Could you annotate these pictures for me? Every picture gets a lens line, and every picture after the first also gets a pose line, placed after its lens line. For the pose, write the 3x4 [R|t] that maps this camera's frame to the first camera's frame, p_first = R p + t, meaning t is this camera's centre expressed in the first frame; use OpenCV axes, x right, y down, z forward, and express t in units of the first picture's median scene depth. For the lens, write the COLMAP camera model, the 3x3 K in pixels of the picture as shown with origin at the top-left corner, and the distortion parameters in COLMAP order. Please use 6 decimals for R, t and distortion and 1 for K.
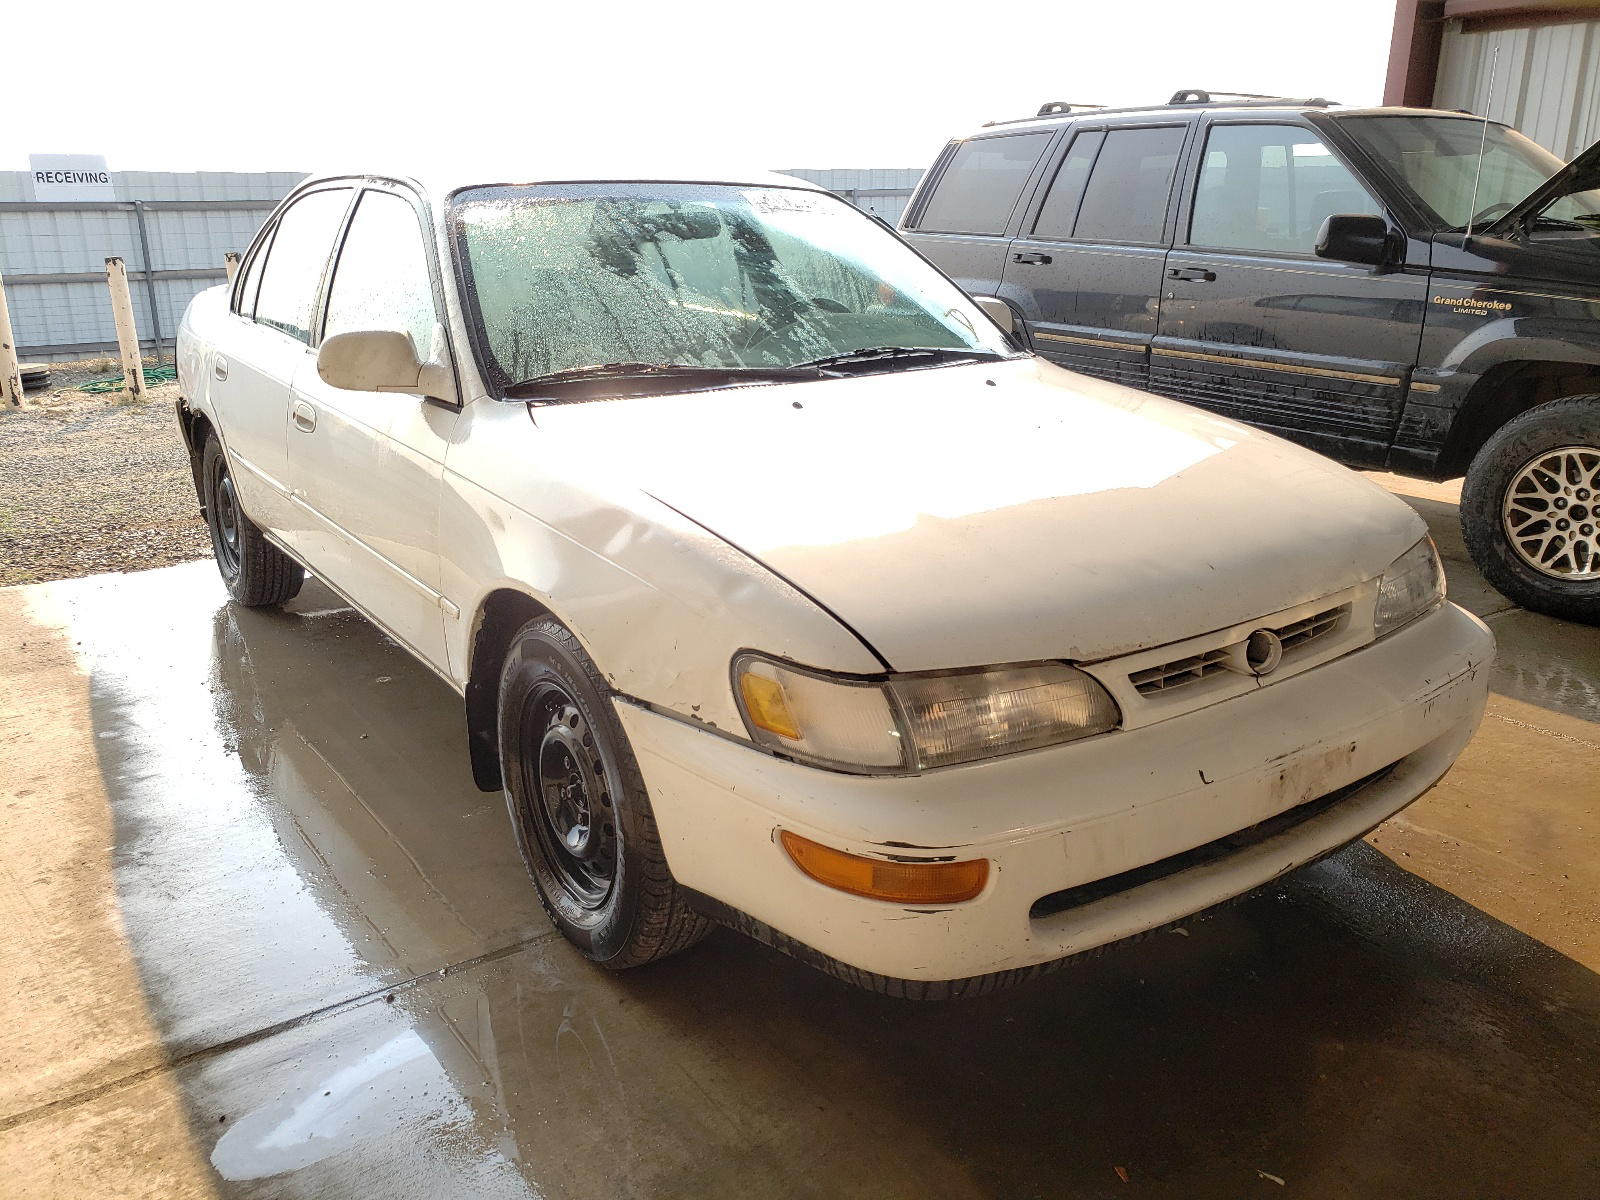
lens RADIAL K [[1221.4, 0, 800.0], [0, 1221.4, 600.0], [0, 0, 1]] dist [0.002941, -0.003810]
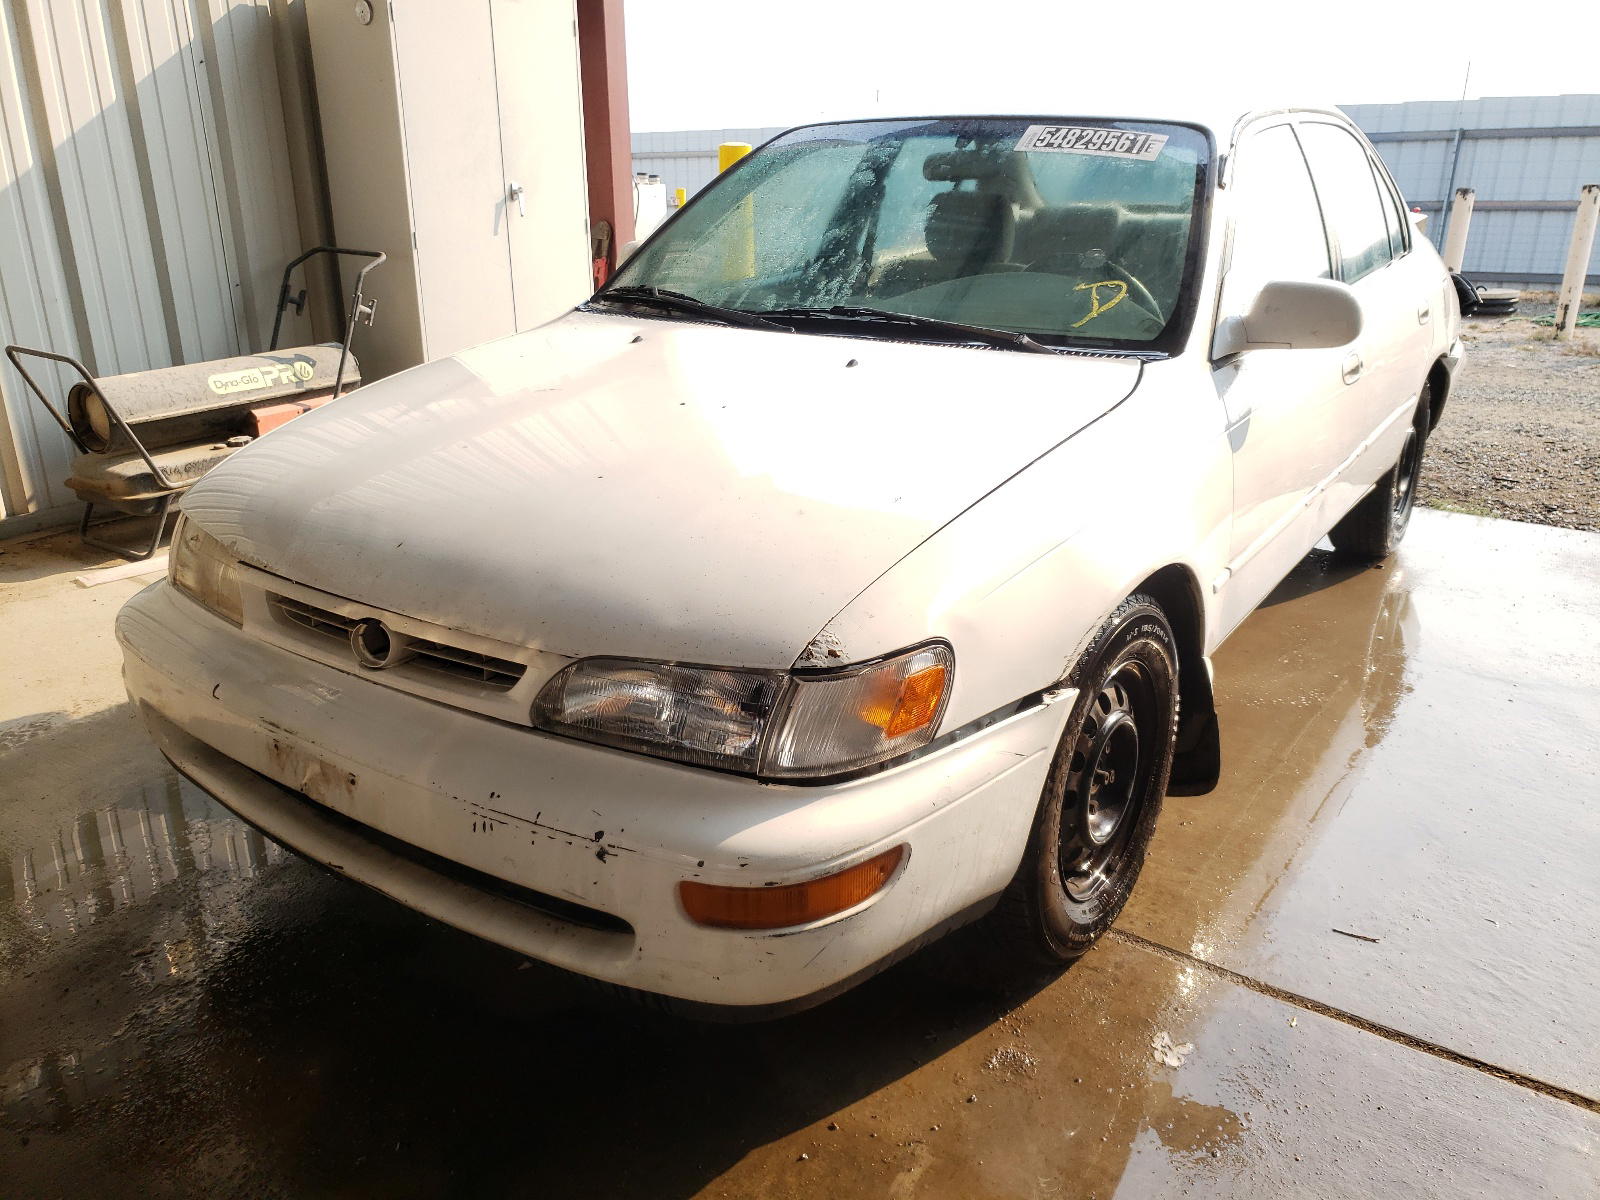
lens RADIAL K [[1221.4, 0, 800.0], [0, 1221.4, 600.0], [0, 0, 1]] dist [0.002941, -0.003810]
pose [[0.322853, 0.316368, -0.892007, 0.257950], [-0.264044, 0.935165, 0.236106, -0.058545], [0.908871, 0.159302, 0.385456, 0.183866]]
